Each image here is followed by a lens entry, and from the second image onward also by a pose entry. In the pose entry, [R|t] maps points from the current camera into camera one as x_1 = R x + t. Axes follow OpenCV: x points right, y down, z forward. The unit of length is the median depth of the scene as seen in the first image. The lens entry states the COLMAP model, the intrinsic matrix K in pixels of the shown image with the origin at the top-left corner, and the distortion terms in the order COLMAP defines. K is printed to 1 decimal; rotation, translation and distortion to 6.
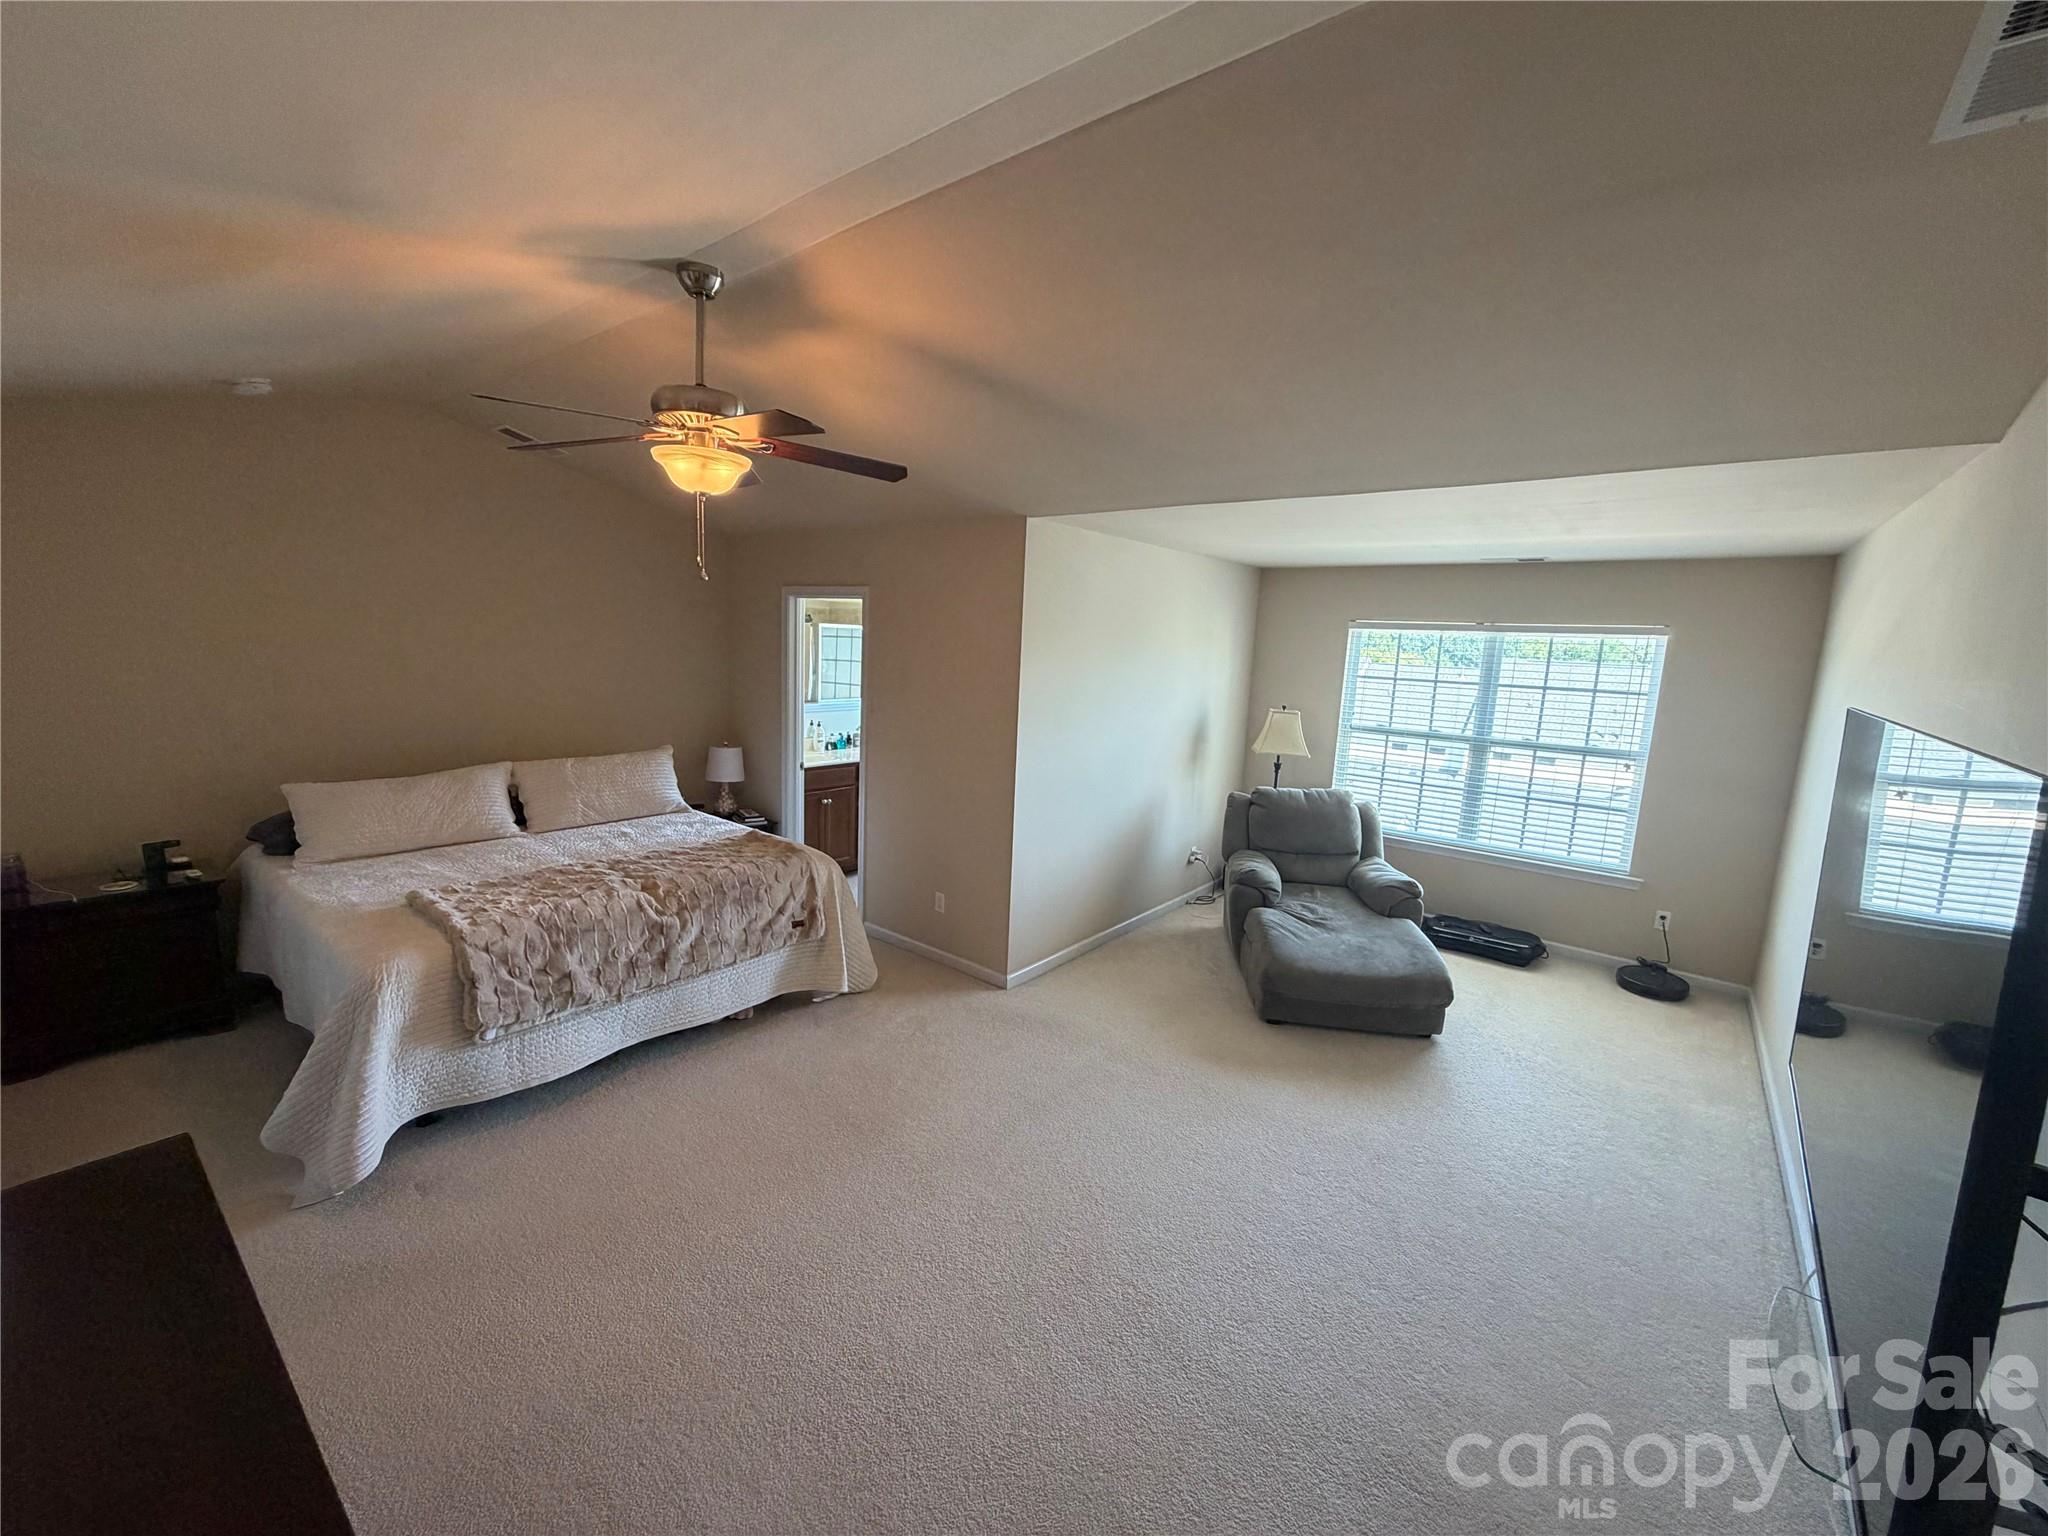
lens RADIAL K [[817.0, 0, 1029.7], [0, 817.0, 760.6], [0, 0, 1]] dist [-0.006655, -0.000691]
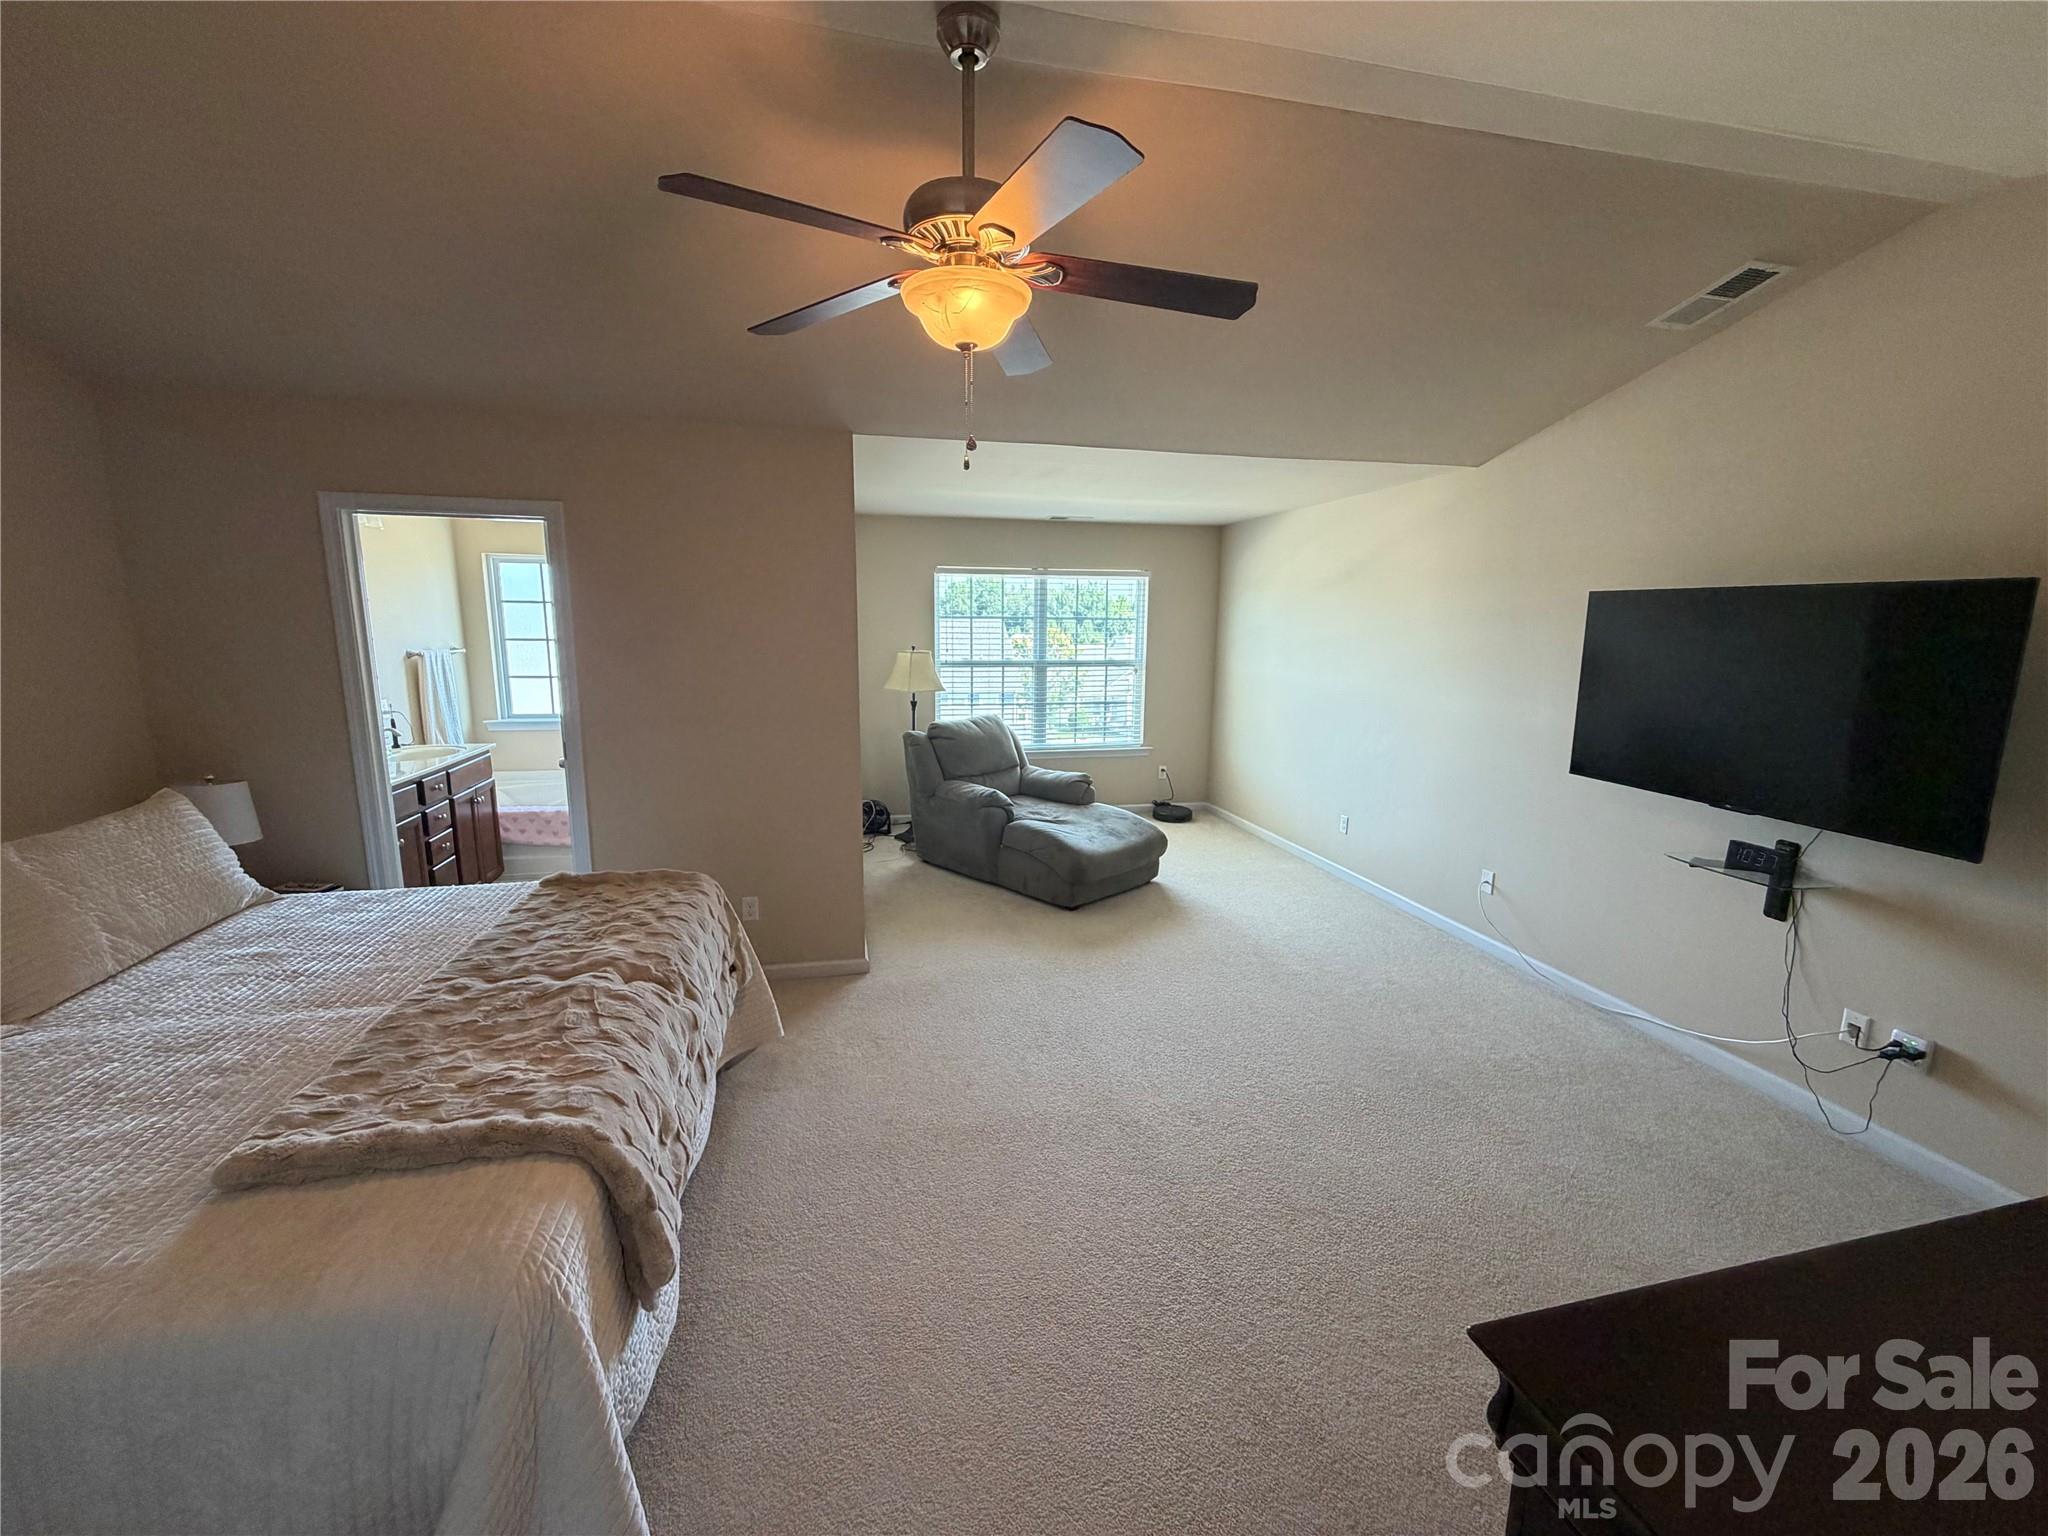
lens RADIAL K [[817.0, 0, 1025.3], [0, 817.0, 763.6], [0, 0, 1]] dist [-0.006655, -0.000691]
pose [[0.617419, -0.172357, 0.767520, -0.516258], [0.133624, 0.984501, 0.113592, -0.021388], [-0.775202, 0.032426, 0.630880, 0.268069]]
